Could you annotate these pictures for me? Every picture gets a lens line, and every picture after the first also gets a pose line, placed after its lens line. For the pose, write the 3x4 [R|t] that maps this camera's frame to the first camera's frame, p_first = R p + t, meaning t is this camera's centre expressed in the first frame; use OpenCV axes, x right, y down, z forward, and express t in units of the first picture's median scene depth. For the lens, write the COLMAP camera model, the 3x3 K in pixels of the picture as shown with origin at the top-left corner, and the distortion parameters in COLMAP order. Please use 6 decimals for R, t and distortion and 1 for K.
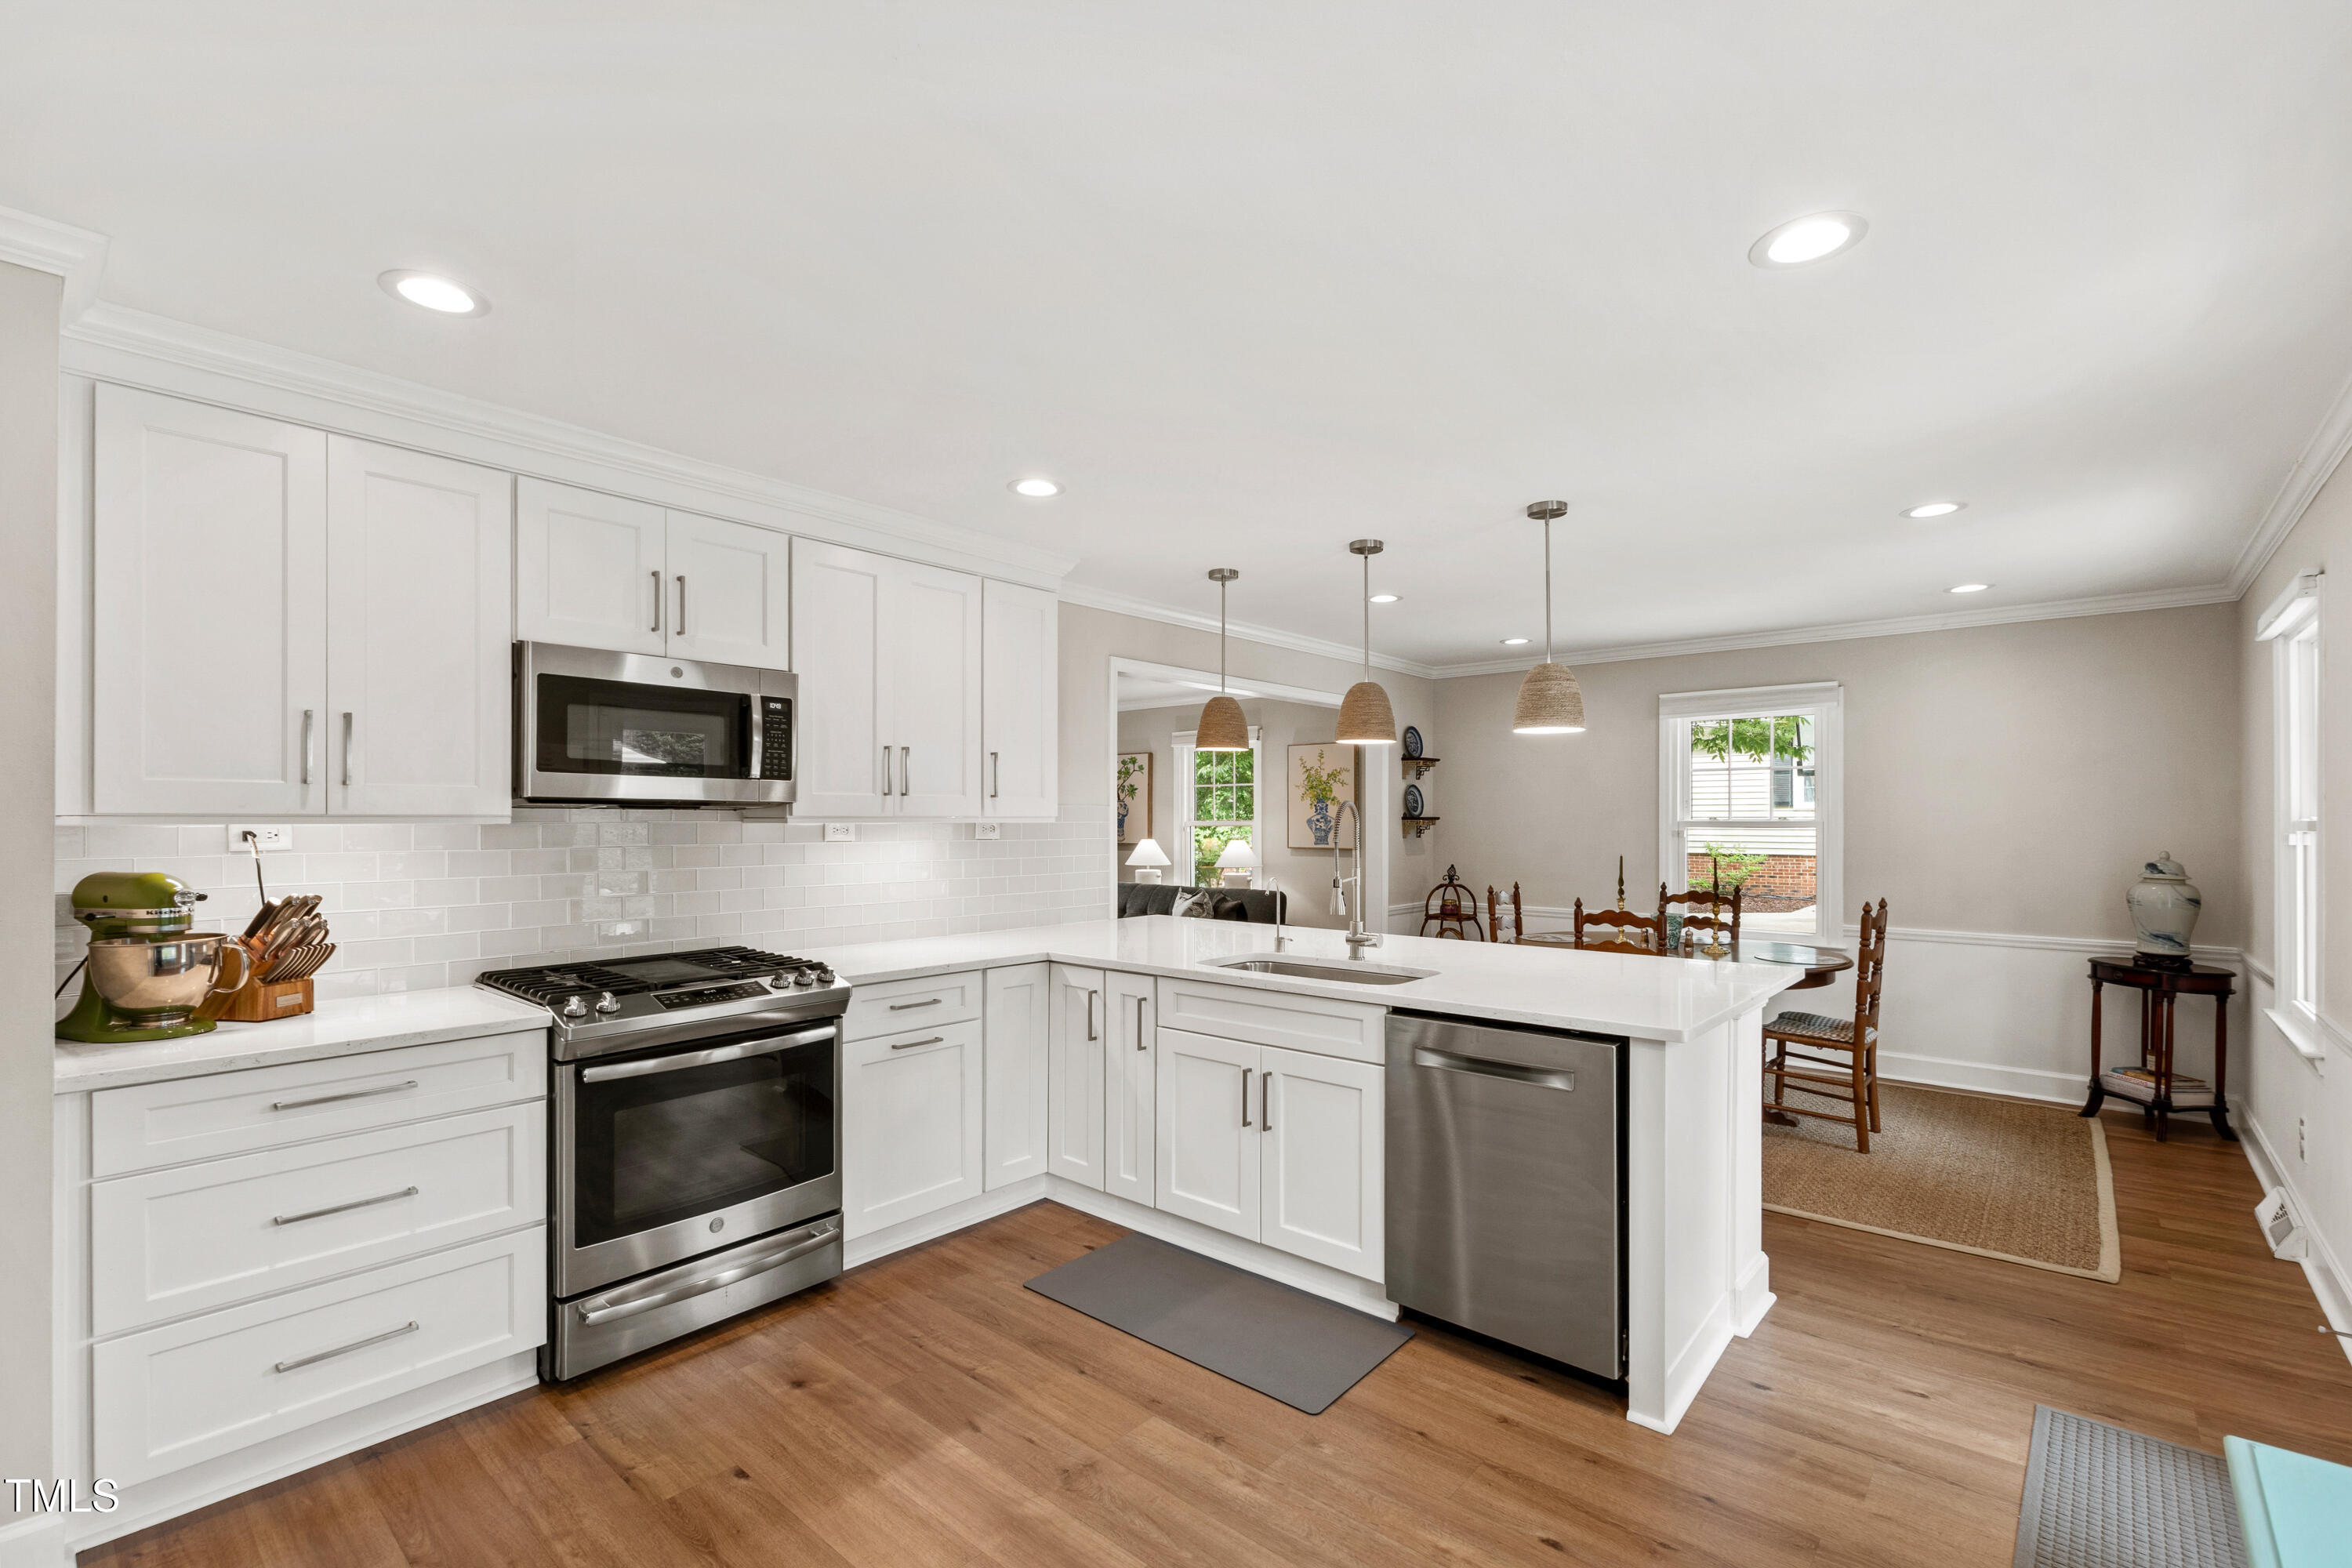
lens RADIAL K [[1024.6, 0, 1172.2], [0, 1024.6, 809.3], [0, 0, 1]] dist [0.002388, -0.002404]
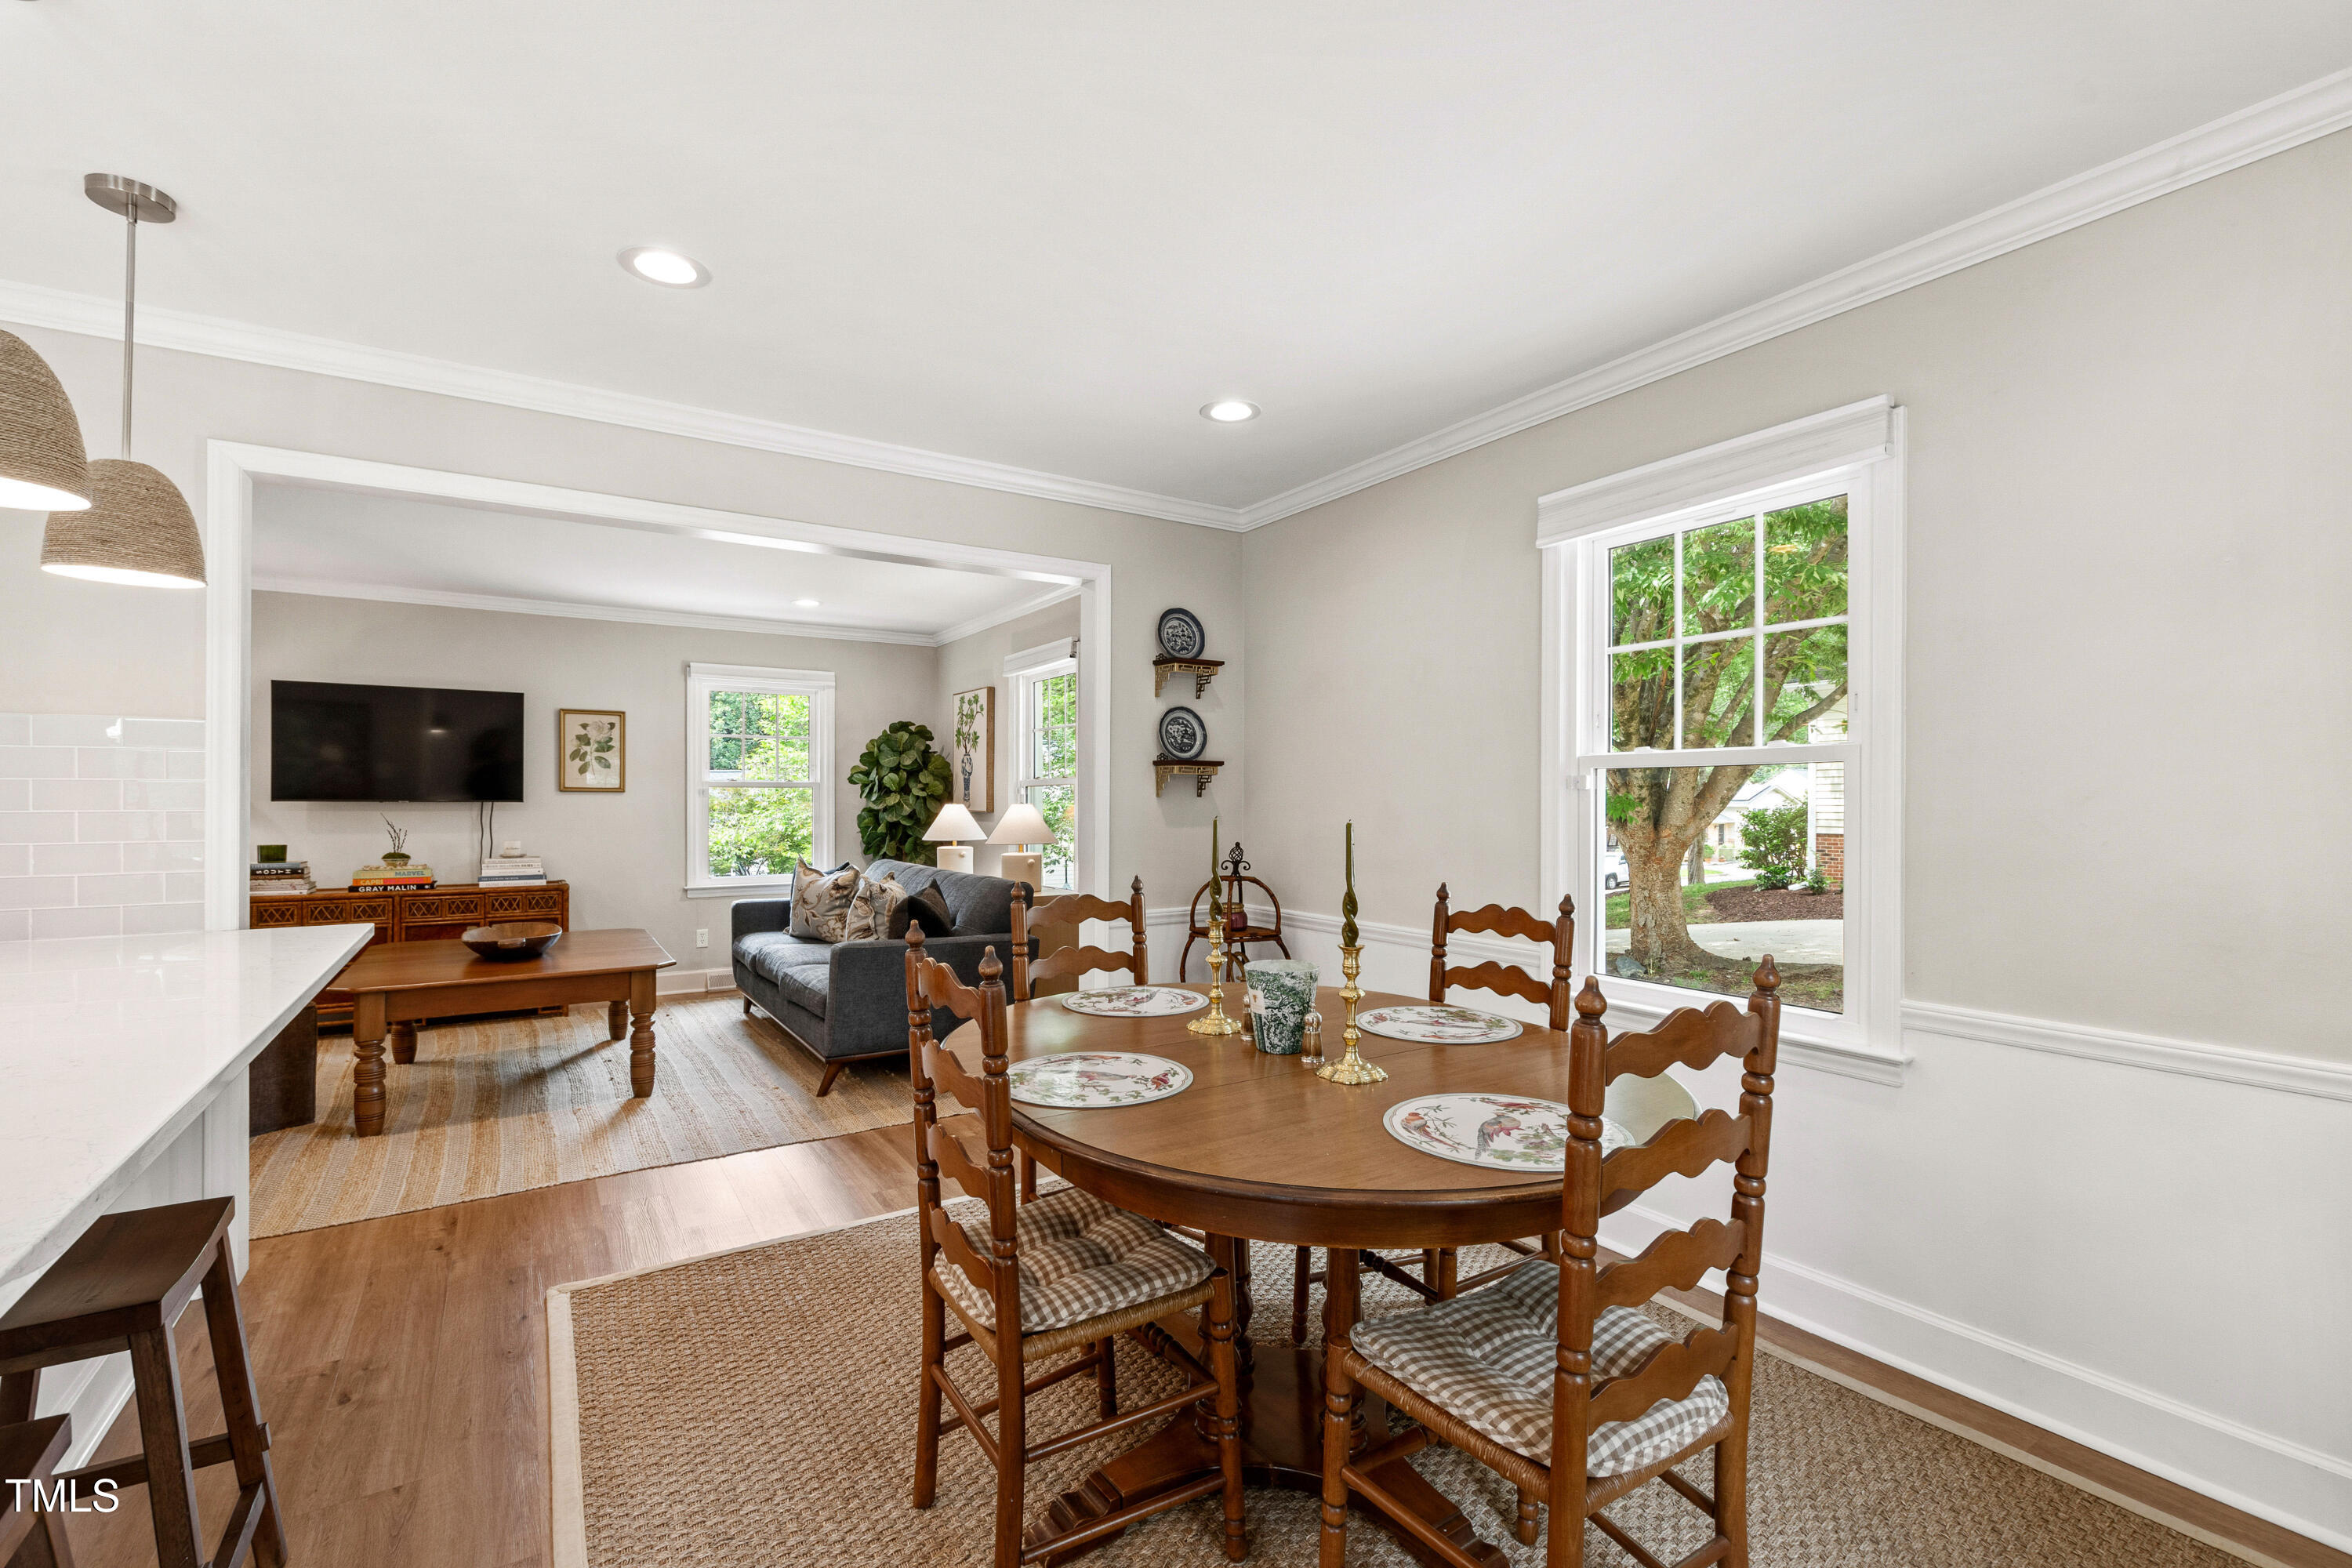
lens RADIAL K [[1024.6, 0, 1174.8], [0, 1024.6, 807.9], [0, 0, 1]] dist [0.002388, -0.002404]
pose [[0.962035, -0.000977, -0.272925, 0.914702], [0.006342, 0.999804, 0.018776, 0.054888], [0.272853, -0.019794, 0.961852, 1.001986]]
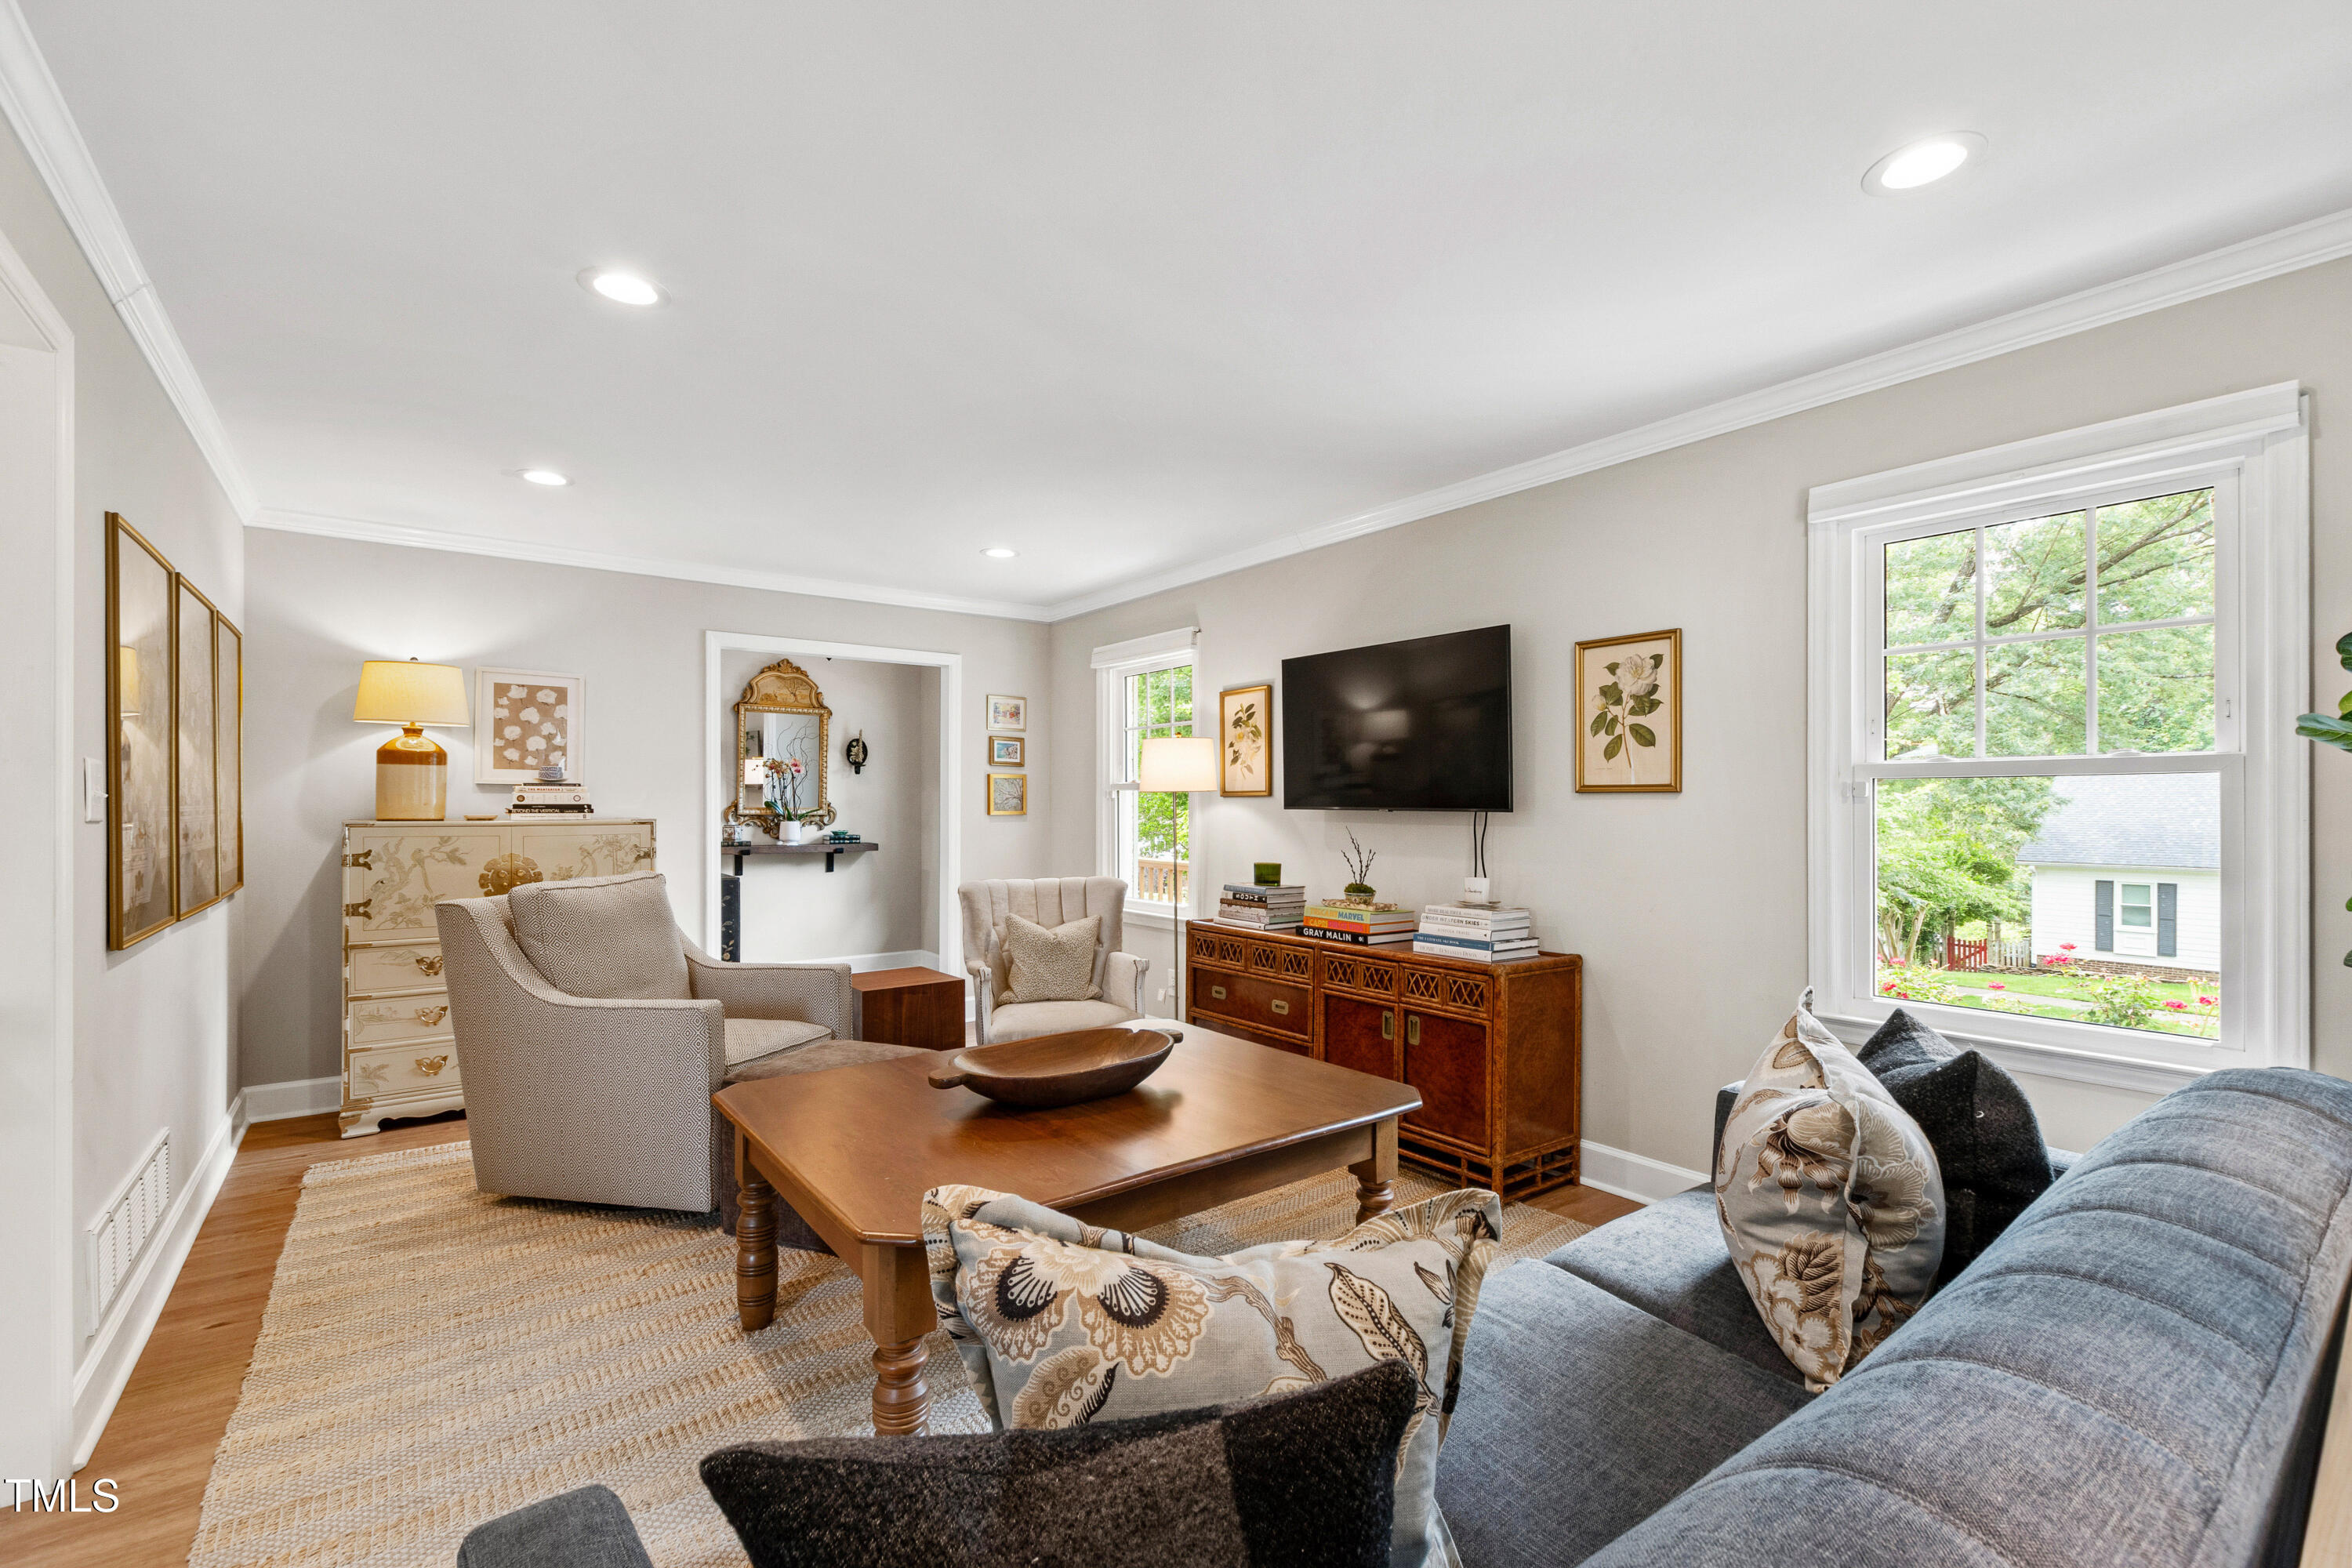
lens RADIAL K [[1024.6, 0, 1185.4], [0, 1024.6, 796.8], [0, 0, 1]] dist [0.002388, -0.002404]
pose [[-0.203431, -0.005820, -0.979072, 0.425887], [0.016347, 0.999823, -0.009340, 0.060026], [0.978953, -0.017905, -0.203300, 2.279531]]
